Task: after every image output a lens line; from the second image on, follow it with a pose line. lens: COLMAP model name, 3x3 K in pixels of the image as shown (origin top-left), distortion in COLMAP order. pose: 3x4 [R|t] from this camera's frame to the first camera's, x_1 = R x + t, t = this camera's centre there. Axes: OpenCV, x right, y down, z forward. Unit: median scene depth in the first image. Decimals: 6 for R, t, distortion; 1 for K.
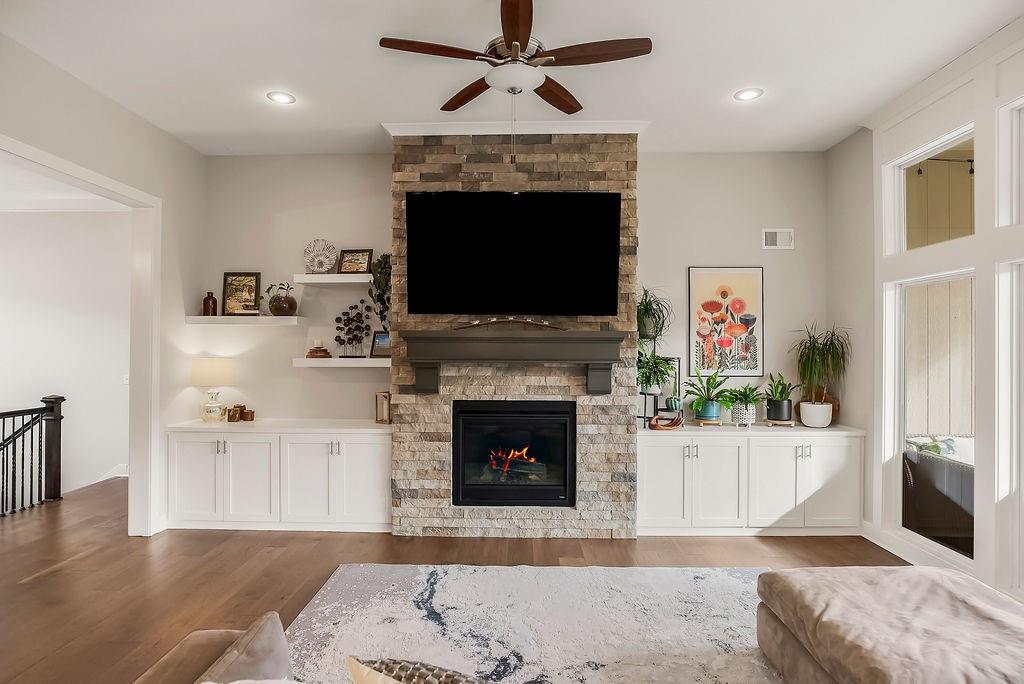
lens RADIAL K [[557.2, 0, 511.7], [0, 557.2, 348.1], [0, 0, 1]] dist [-0.023911, 0.000614]
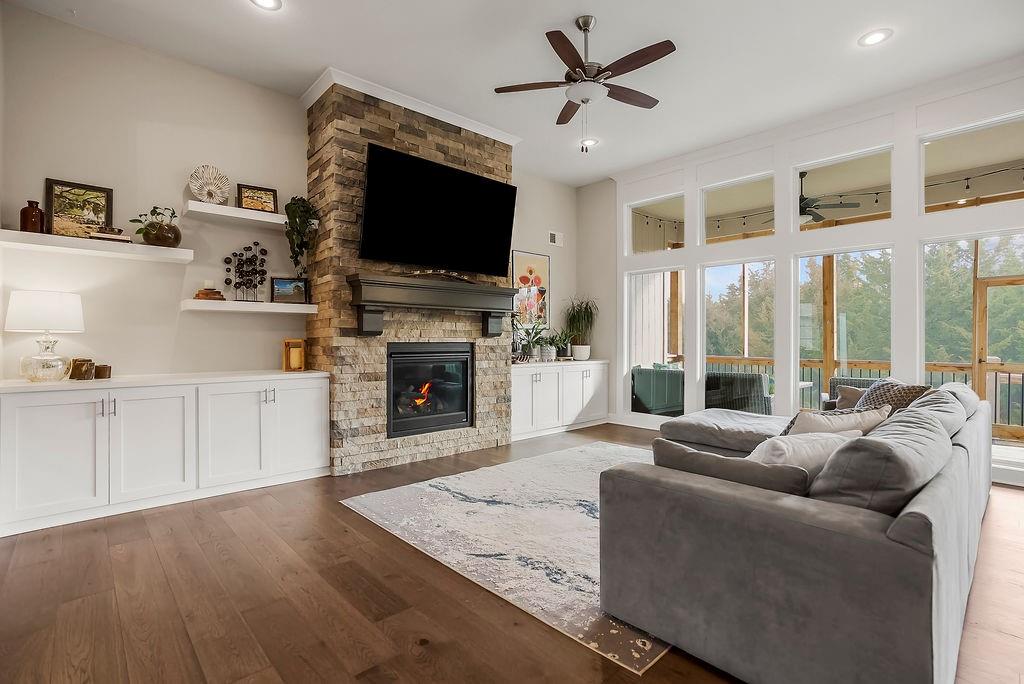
lens RADIAL K [[483.7, 0, 510.6], [0, 483.7, 337.9], [0, 0, 1]] dist [-0.015215, 0.000877]
pose [[0.724905, 0.001161, 0.688847, -0.586741], [0.001335, 0.999994, -0.003090, 0.087896], [-0.688847, 0.003160, 0.724900, 0.141674]]
